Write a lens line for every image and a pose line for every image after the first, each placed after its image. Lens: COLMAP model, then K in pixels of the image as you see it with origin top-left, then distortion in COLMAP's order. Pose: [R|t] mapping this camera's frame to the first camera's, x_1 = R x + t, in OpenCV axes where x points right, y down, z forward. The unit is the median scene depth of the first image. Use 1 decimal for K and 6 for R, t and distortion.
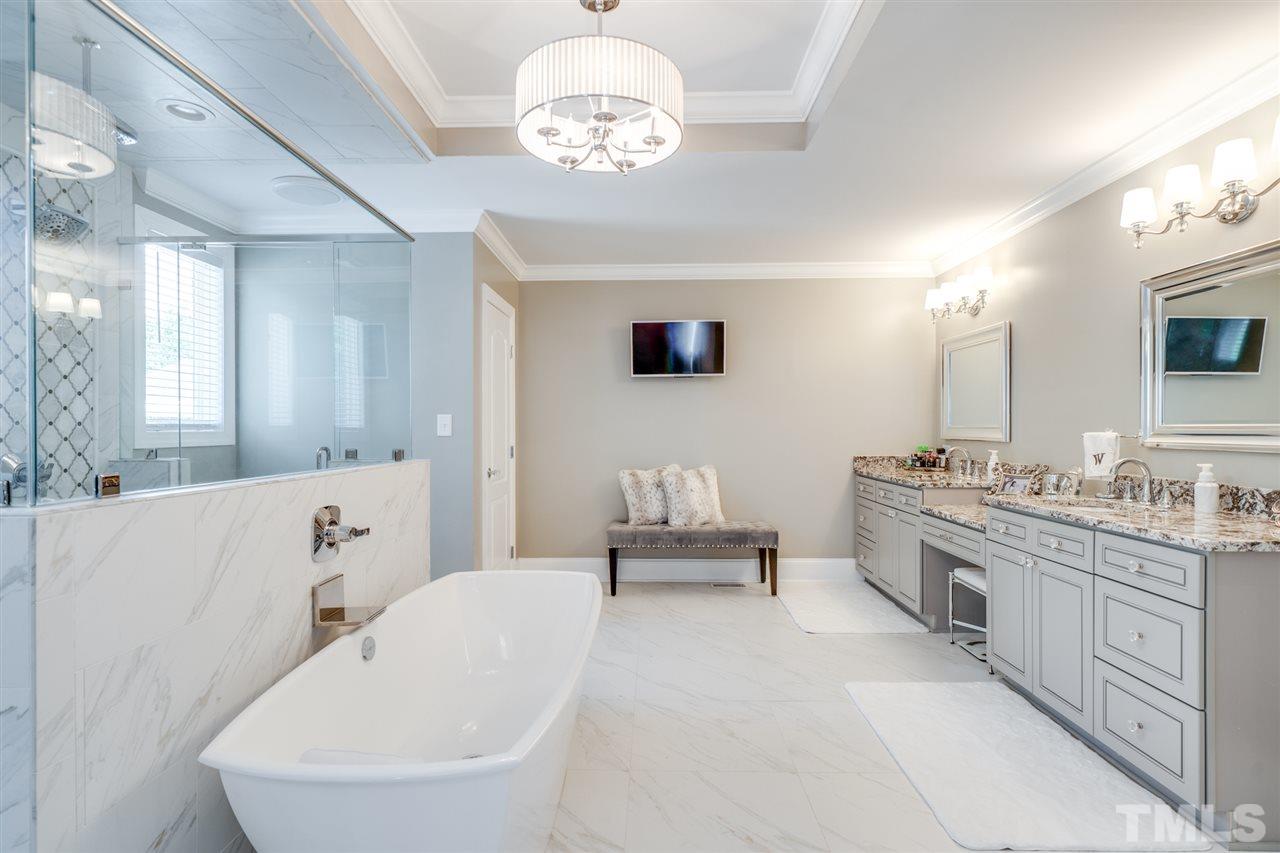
lens RADIAL K [[656.8, 0, 640.0], [0, 656.8, 426.5], [0, 0, 1]] dist [-0.002354, 0.000162]
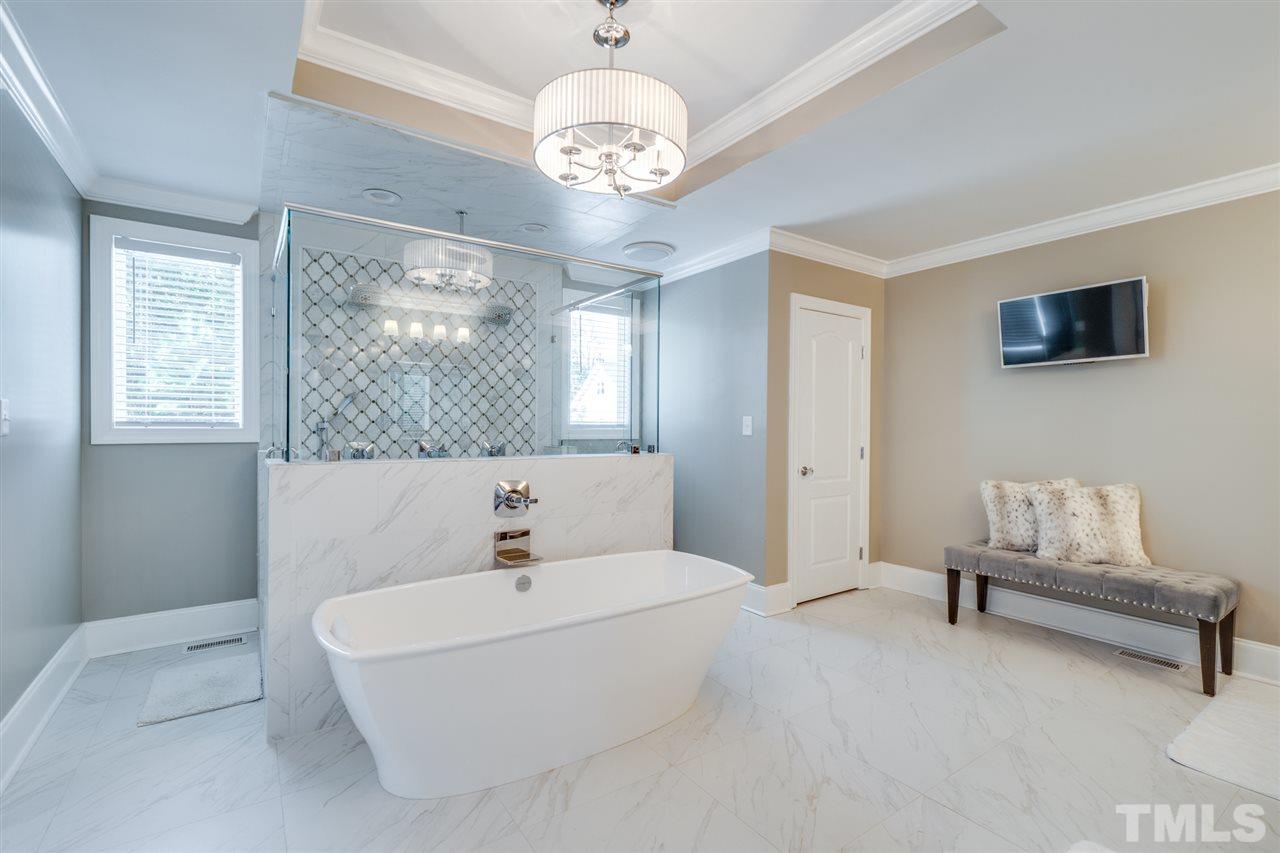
lens RADIAL K [[580.4, 0, 635.0], [0, 580.4, 426.3], [0, 0, 1]] dist [-0.000374, -0.000131]
pose [[0.575925, 0.005970, -0.817481, 0.336778], [-0.006056, 0.999977, 0.003037, -0.002533], [0.817480, 0.003202, 0.575948, 0.213281]]
